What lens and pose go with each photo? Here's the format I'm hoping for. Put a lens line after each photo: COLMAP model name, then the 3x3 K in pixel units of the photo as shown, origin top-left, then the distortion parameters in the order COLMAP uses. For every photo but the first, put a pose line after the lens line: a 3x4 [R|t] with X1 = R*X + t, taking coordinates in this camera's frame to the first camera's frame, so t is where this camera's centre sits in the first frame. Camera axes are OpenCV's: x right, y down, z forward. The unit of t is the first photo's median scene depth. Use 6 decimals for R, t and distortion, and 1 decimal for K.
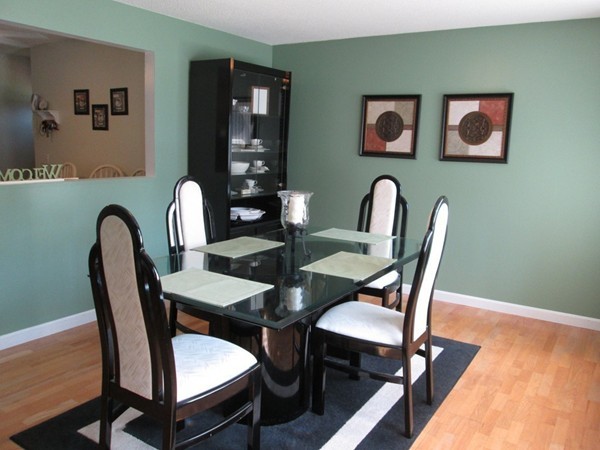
lens RADIAL K [[503.9, 0, 300.0], [0, 503.9, 225.0], [0, 0, 1]] dist [-0.026198, -0.009184]
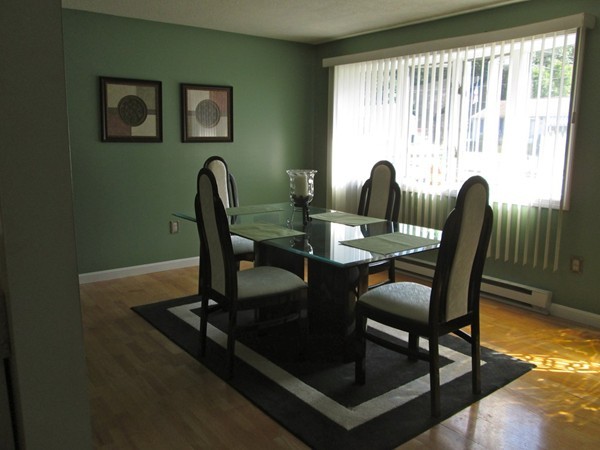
lens RADIAL K [[503.9, 0, 300.0], [0, 503.9, 225.0], [0, 0, 1]] dist [-0.026198, -0.009184]
pose [[0.332572, -0.198915, 0.921861, -0.685287], [0.148160, 0.976385, 0.157230, -0.083288], [-0.931367, 0.084293, 0.354190, 0.363191]]
